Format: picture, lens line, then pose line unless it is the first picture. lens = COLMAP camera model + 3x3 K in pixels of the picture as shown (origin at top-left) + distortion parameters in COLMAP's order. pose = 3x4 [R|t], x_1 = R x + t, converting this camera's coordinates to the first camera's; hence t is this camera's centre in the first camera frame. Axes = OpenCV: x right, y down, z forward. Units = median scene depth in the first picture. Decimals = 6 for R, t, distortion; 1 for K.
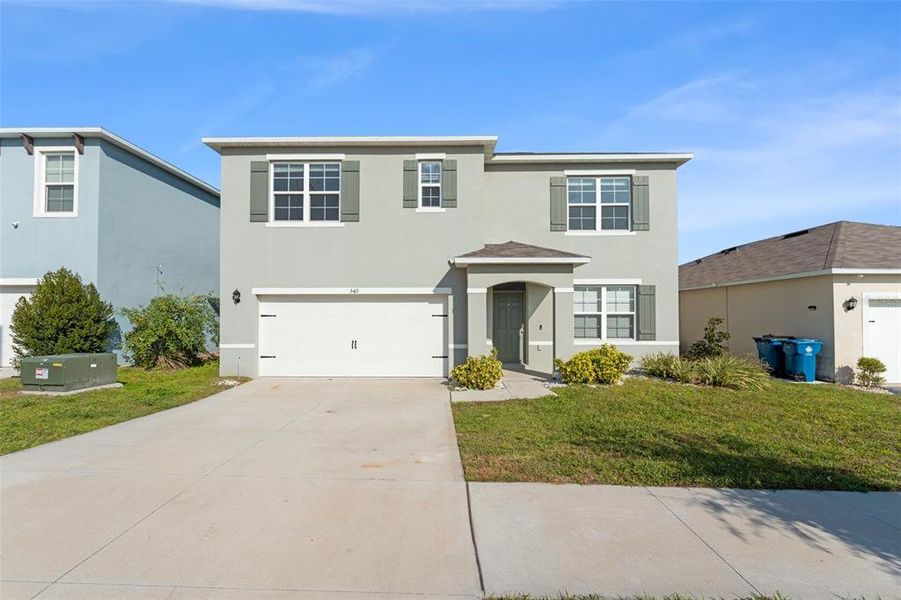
lens RADIAL K [[355.9, 0, 449.0], [0, 355.9, 302.5], [0, 0, 1]] dist [0.000114, 0.000175]
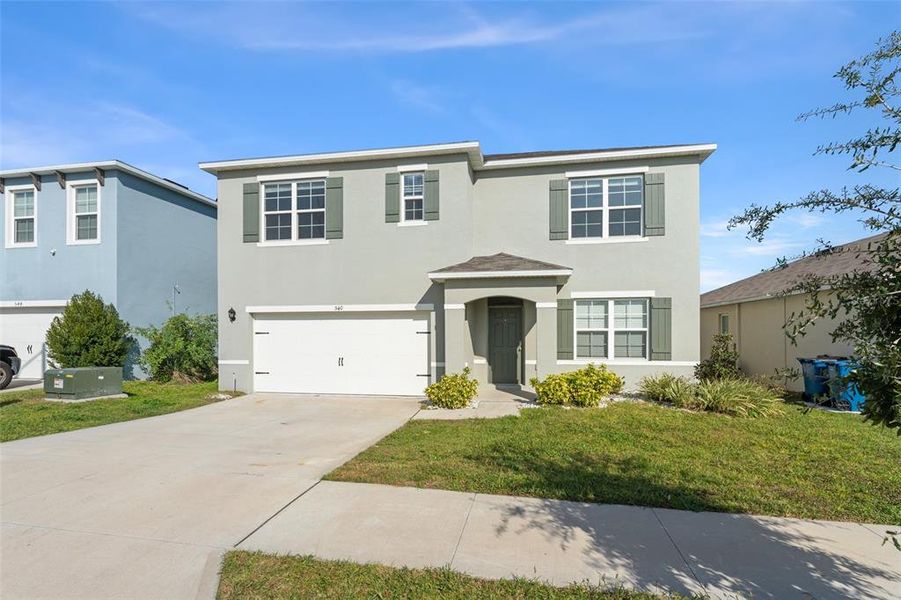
lens RADIAL K [[396.4, 0, 452.2], [0, 396.4, 325.1], [0, 0, 1]] dist [0.001962, 0.000115]
pose [[0.988835, -0.004710, -0.148941, 0.211294], [0.007200, 0.999843, 0.016188, -0.000704], [0.148842, -0.017079, 0.988714, -0.054083]]
